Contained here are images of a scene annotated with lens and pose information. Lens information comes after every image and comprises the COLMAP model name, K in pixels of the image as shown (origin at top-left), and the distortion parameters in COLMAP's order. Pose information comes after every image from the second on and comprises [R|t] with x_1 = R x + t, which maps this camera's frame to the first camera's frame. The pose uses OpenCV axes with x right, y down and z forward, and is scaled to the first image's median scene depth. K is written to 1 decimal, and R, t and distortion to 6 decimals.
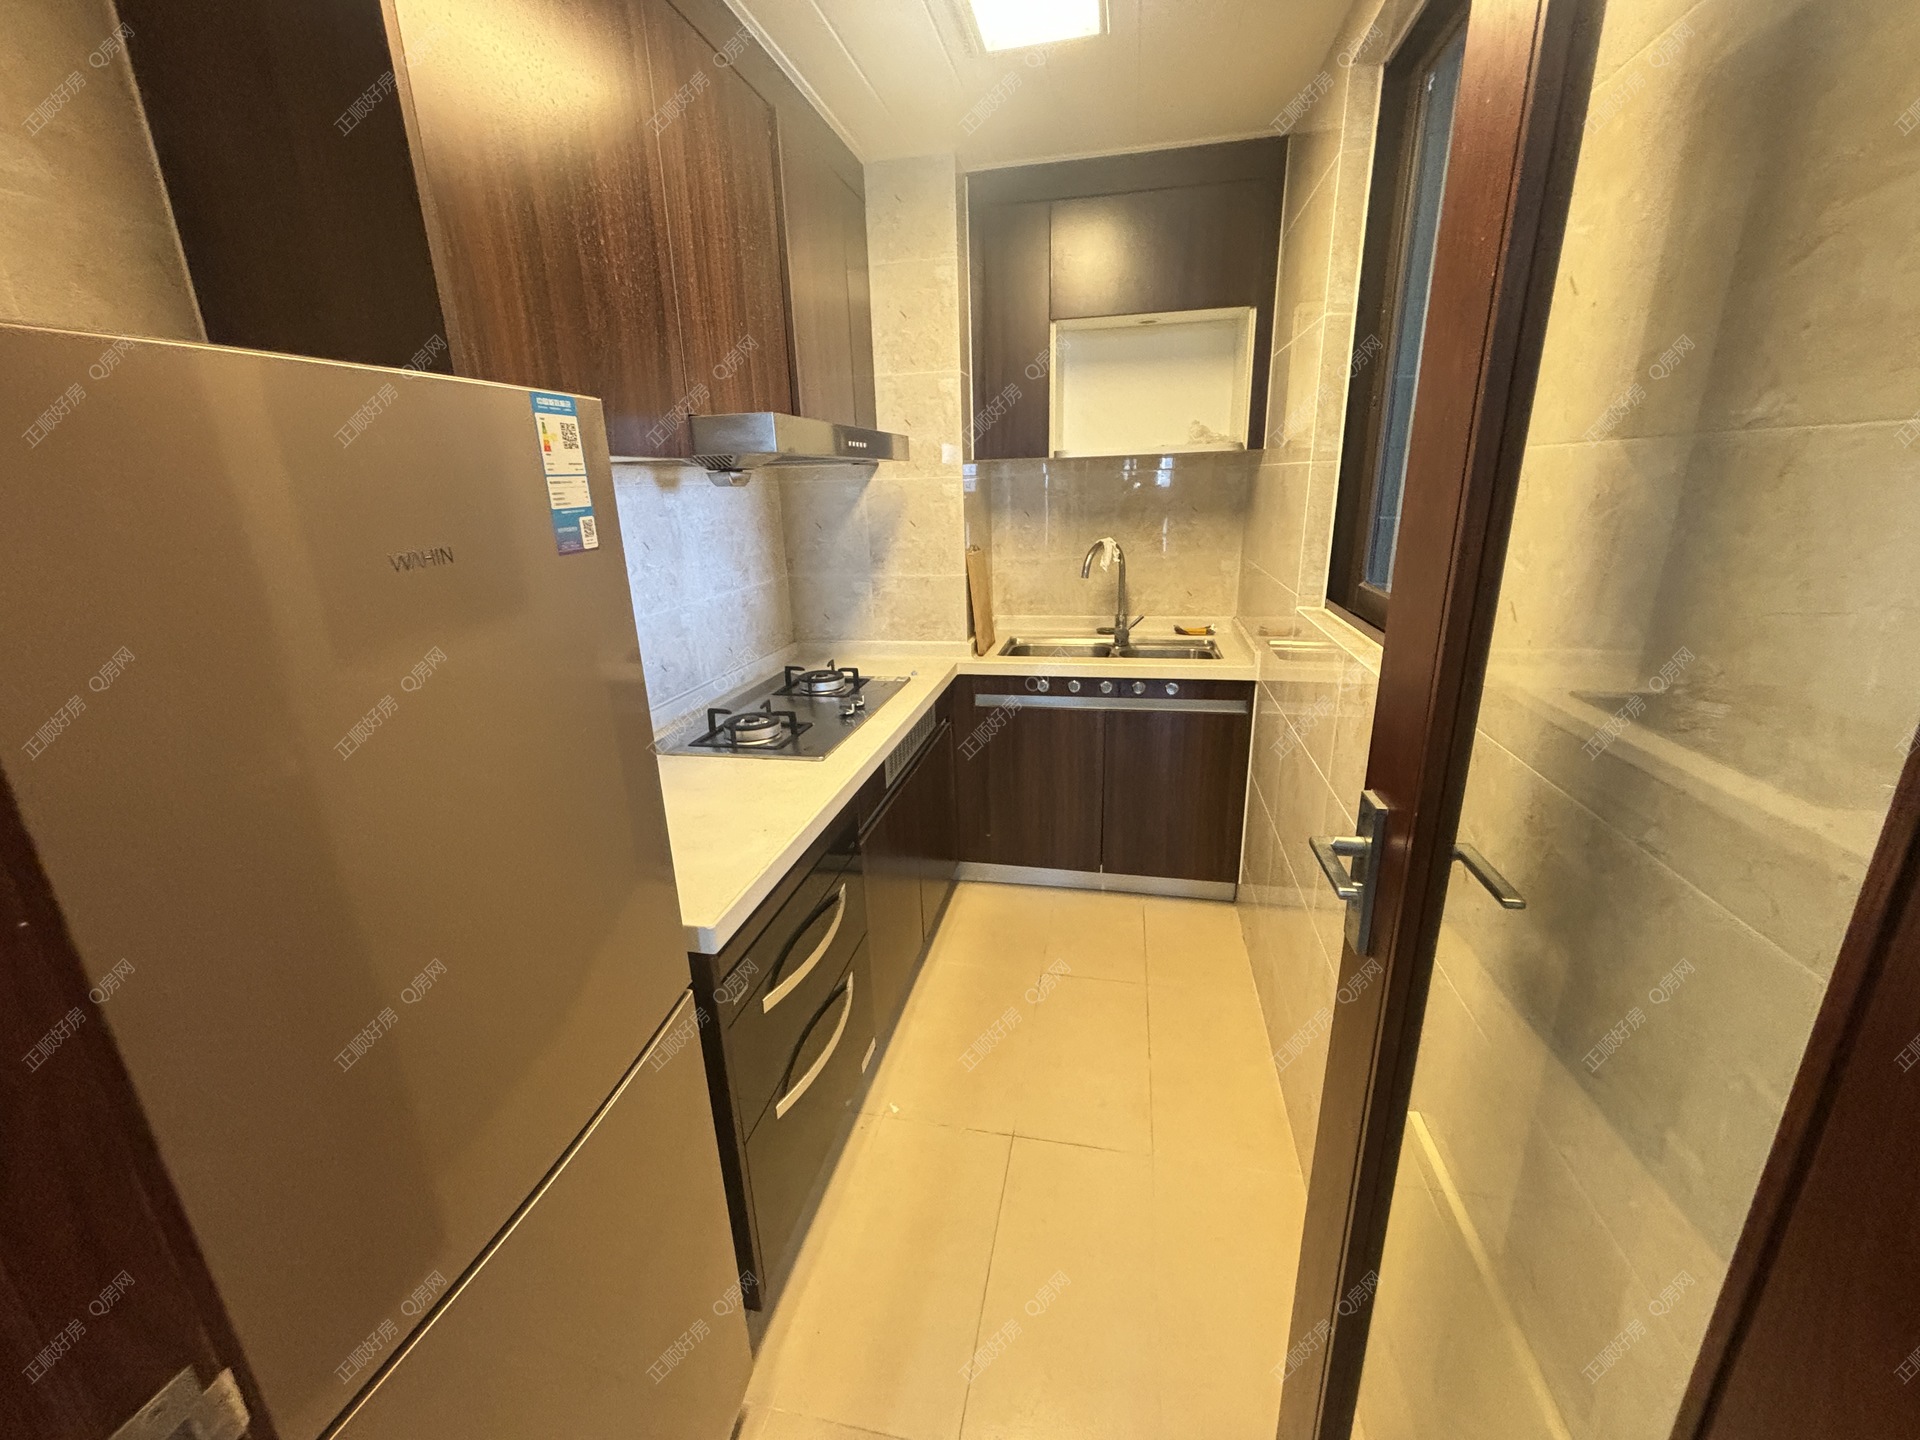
lens RADIAL K [[771.9, 0, 956.0], [0, 771.9, 711.7], [0, 0, 1]] dist [-0.002360, -0.000698]
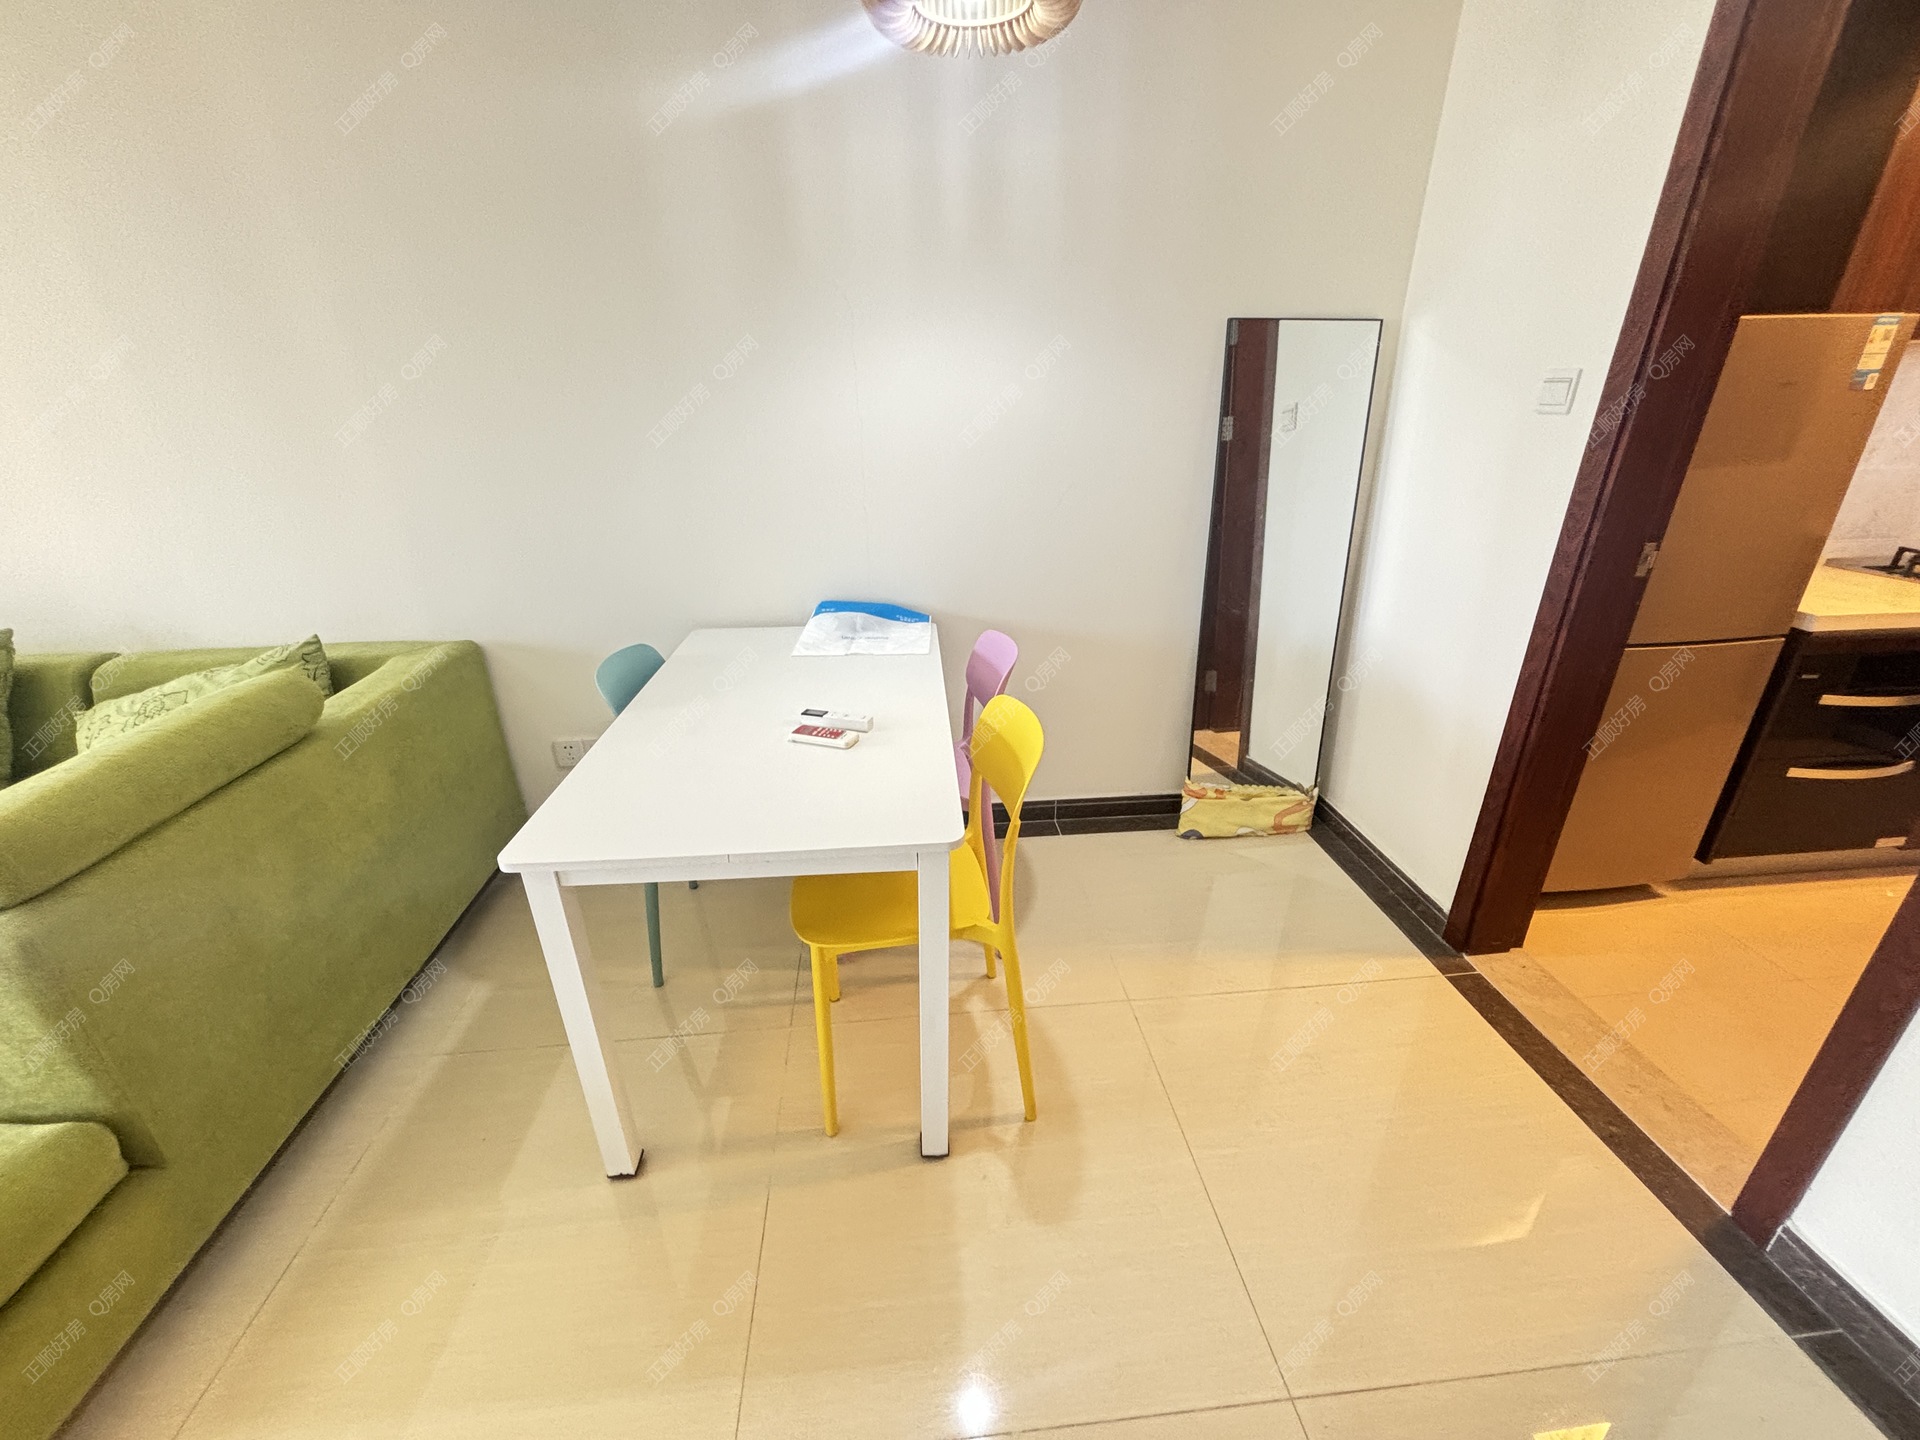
lens RADIAL K [[770.9, 0, 950.1], [0, 770.9, 721.2], [0, 0, 1]] dist [0.010189, -0.000265]
pose [[0.306785, 0.396203, -0.865394, 0.398213], [-0.260755, 0.909438, 0.323929, 0.235206], [0.915363, 0.126279, 0.382313, -0.822136]]
